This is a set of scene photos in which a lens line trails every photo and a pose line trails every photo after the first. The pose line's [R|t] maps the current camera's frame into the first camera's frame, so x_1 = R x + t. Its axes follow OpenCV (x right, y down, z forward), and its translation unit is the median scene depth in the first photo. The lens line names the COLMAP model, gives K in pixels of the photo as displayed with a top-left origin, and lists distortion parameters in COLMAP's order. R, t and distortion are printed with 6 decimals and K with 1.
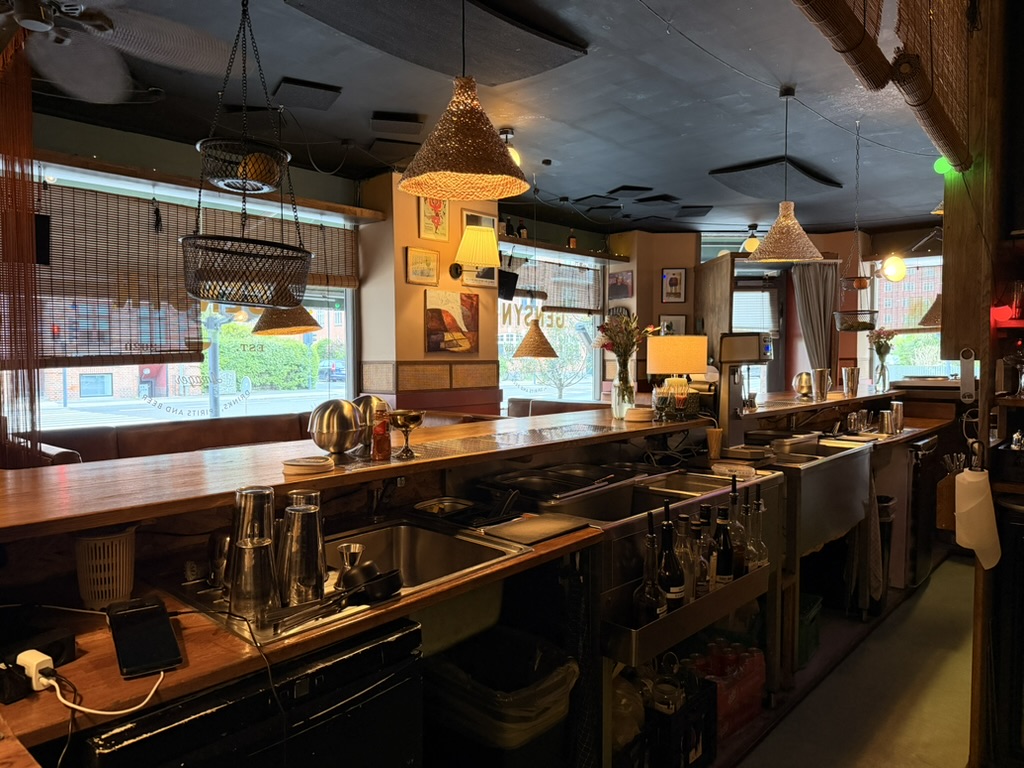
lens RADIAL K [[712.0, 0, 516.9], [0, 712.0, 387.1], [0, 0, 1]] dist [0.150852, -0.218843]
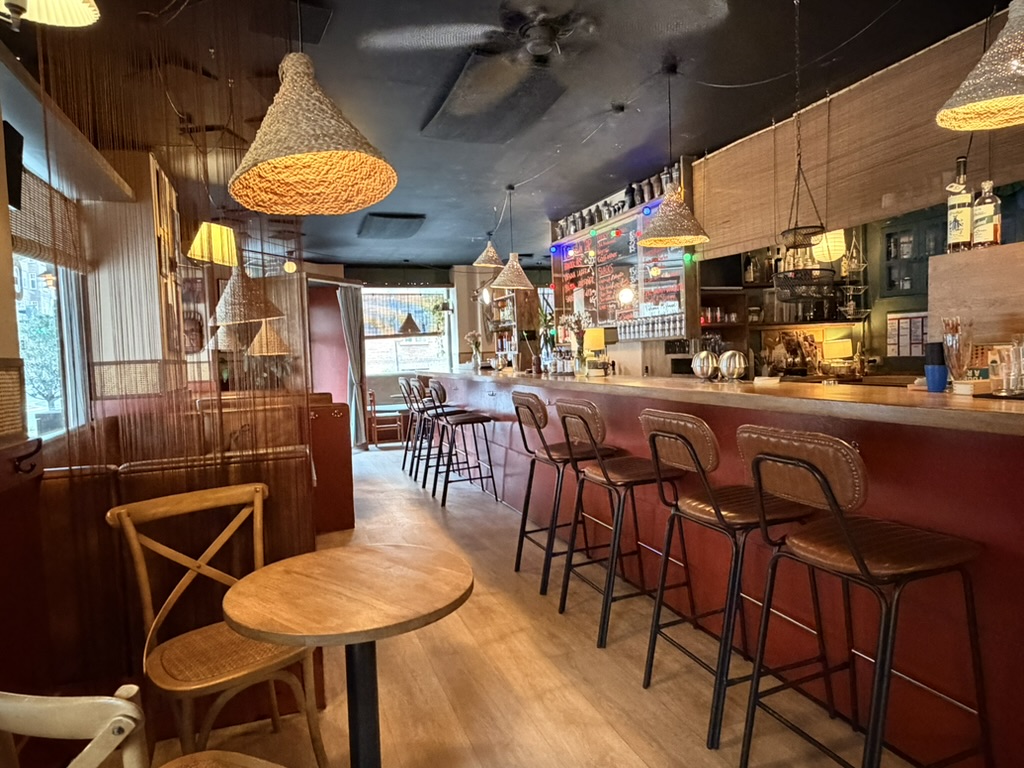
lens RADIAL K [[632.1, 0, 508.5], [0, 632.1, 387.7], [0, 0, 1]] dist [0.001170, -0.000927]
pose [[0.467295, -0.059752, 0.882080, -0.634373], [0.071100, 0.997022, 0.029872, 0.005606], [-0.881238, 0.048757, 0.470152, 0.234112]]
